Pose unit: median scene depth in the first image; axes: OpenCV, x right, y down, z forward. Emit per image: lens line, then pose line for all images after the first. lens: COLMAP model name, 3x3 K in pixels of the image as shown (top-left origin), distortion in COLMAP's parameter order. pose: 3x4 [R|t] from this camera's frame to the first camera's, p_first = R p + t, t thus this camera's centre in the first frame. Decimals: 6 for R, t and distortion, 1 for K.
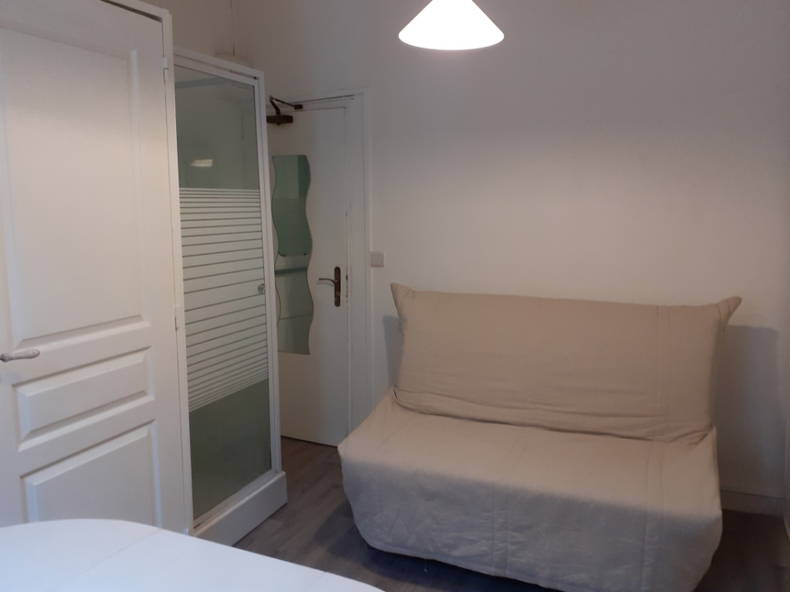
lens RADIAL K [[663.6, 0, 373.0], [0, 663.6, 292.3], [0, 0, 1]] dist [0.106550, -0.122998]
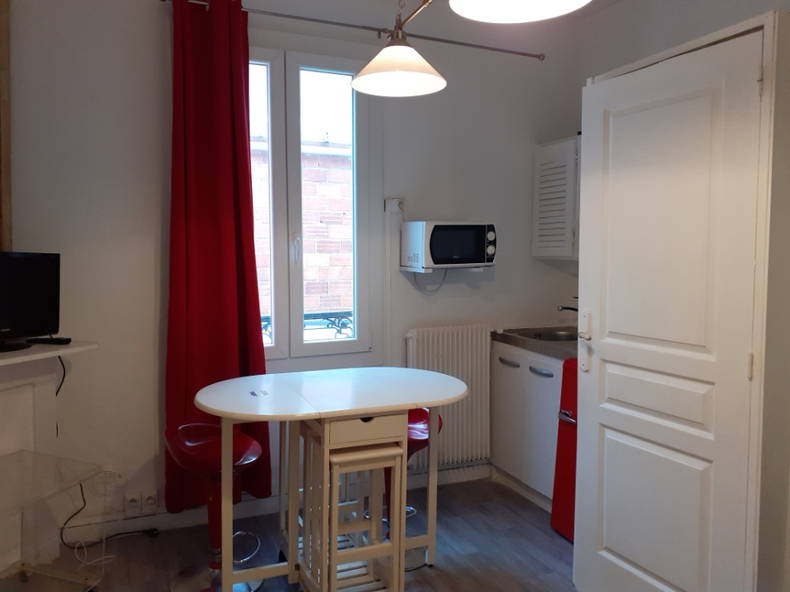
lens RADIAL K [[663.6, 0, 373.0], [0, 663.6, 292.3], [0, 0, 1]] dist [0.106550, -0.122998]
pose [[-0.659333, 0.058320, -0.749586, 0.706670], [-0.095488, 0.982418, 0.160426, -0.154632], [0.745763, 0.177351, -0.642171, 1.243082]]
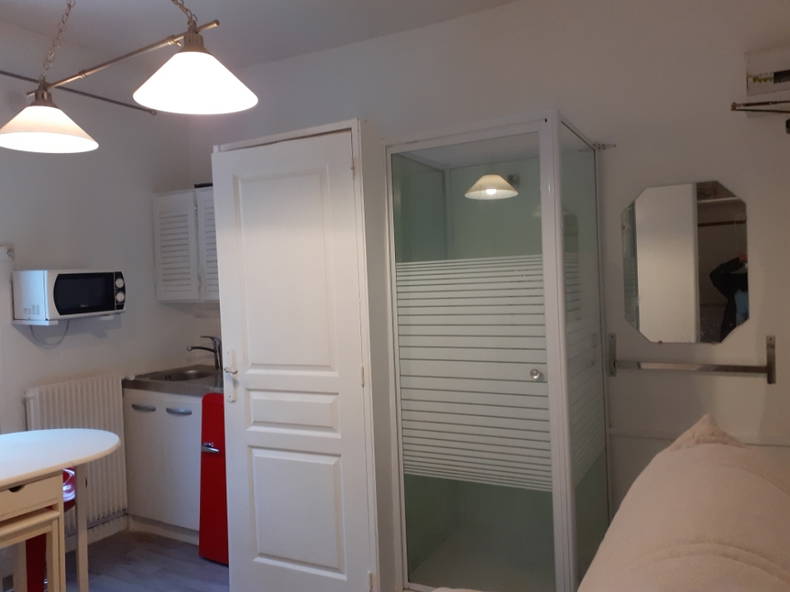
lens RADIAL K [[682.7, 0, 395.3], [0, 682.7, 291.4], [0, 0, 1]] dist [0.108825, -0.107227]
pose [[-0.097601, 0.036556, -0.994554, 0.915695], [-0.090338, 0.994874, 0.045433, -0.174642], [0.991117, 0.094281, -0.093798, 1.214719]]
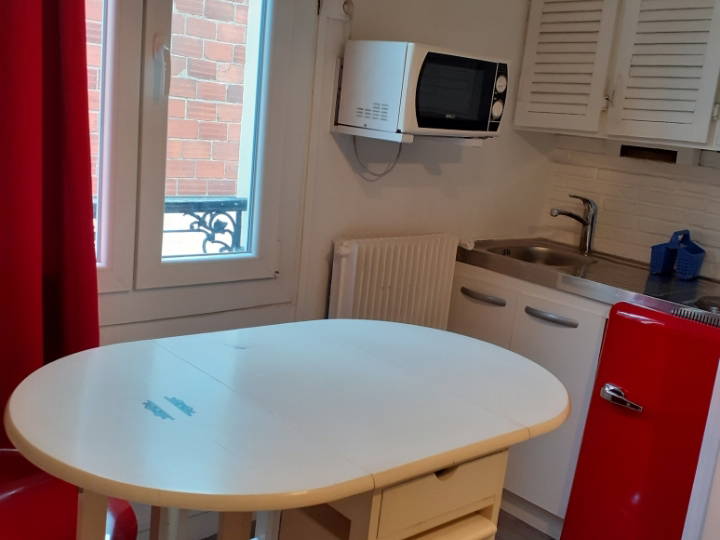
lens RADIAL K [[804.8, 0, 359.8], [0, 804.8, 306.4], [0, 0, 1]] dist [0.006624, -0.006120]
pose [[-0.380690, 0.187627, -0.905467, 0.426297], [-0.208909, 0.936431, 0.281876, -0.035283], [0.900795, 0.296468, -0.317293, 0.627852]]
